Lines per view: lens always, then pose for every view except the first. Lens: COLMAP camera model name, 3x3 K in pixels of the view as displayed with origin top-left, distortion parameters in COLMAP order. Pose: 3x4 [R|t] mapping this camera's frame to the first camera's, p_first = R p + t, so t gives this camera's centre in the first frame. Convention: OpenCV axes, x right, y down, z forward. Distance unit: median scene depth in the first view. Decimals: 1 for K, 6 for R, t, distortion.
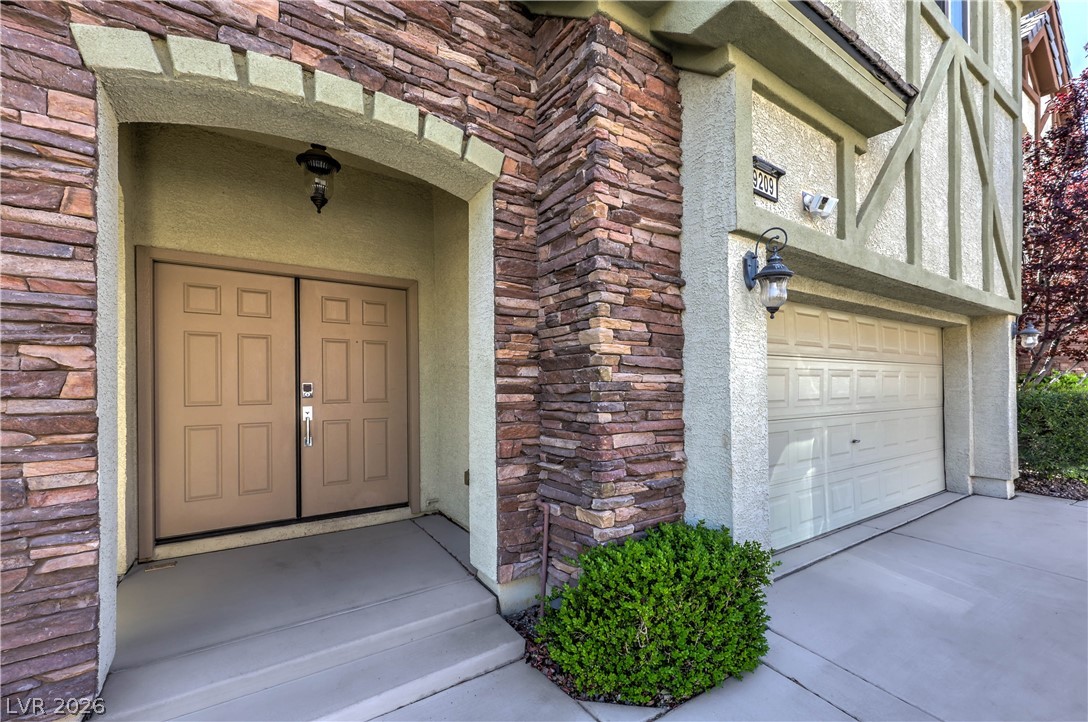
lens RADIAL K [[449.8, 0, 546.3], [0, 449.8, 390.2], [0, 0, 1]] dist [0.001556, 0.000086]
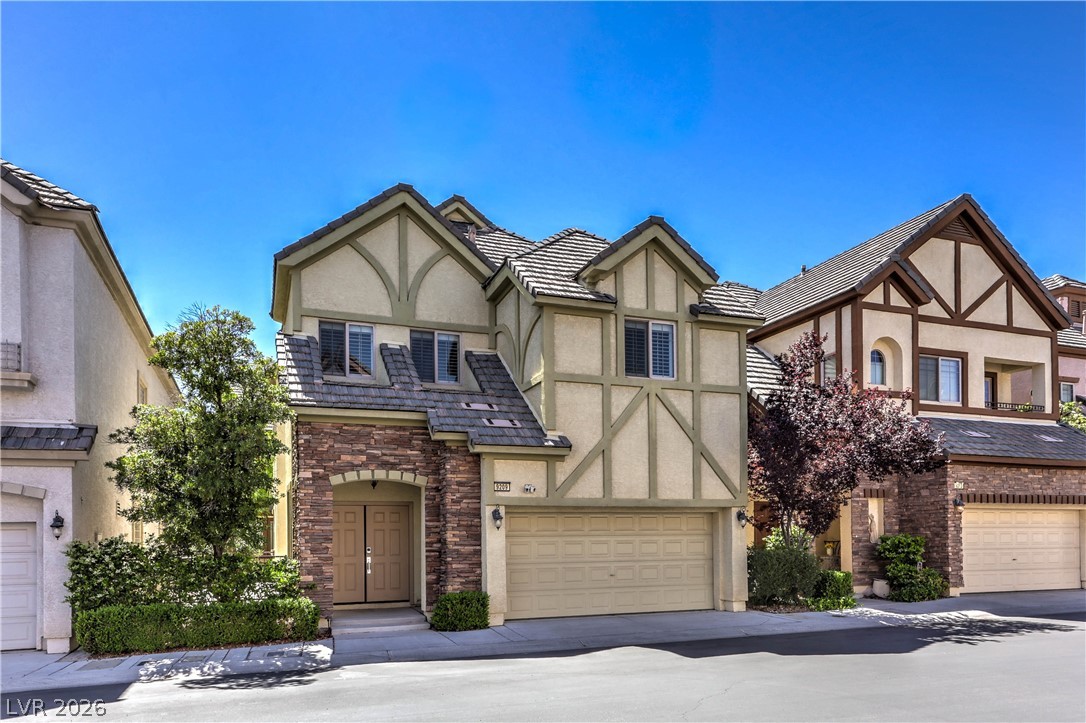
lens RADIAL K [[730.6, 0, 541.0], [0, 730.6, 540.1], [0, 0, 1]] dist [0.003411, 0.002612]
pose [[0.975528, -0.002689, -0.219857, 1.856344], [0.002004, 0.999992, -0.003337, -0.061665], [0.219864, 0.002815, 0.975526, -3.942858]]
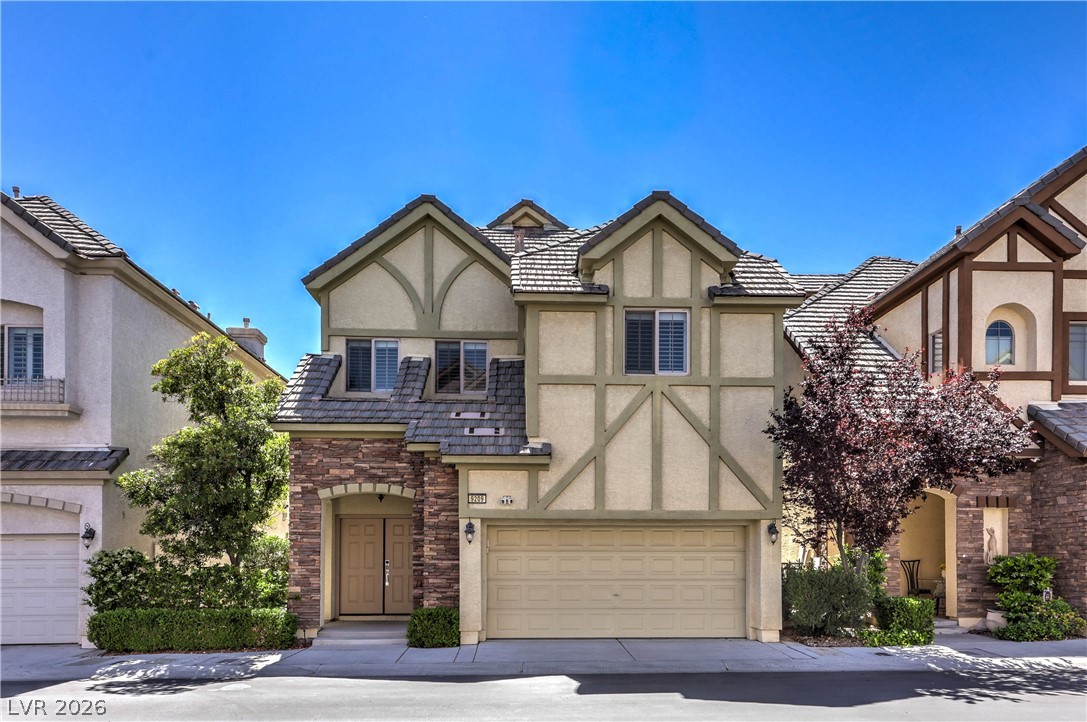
lens RADIAL K [[730.5, 0, 545.2], [0, 730.5, 552.3], [0, 0, 1]] dist [0.005004, 0.002933]
pose [[0.857380, 0.009051, -0.514604, 3.356992], [-0.011759, 0.999929, -0.002005, -0.091239], [0.514549, 0.007770, 0.857426, -2.948971]]
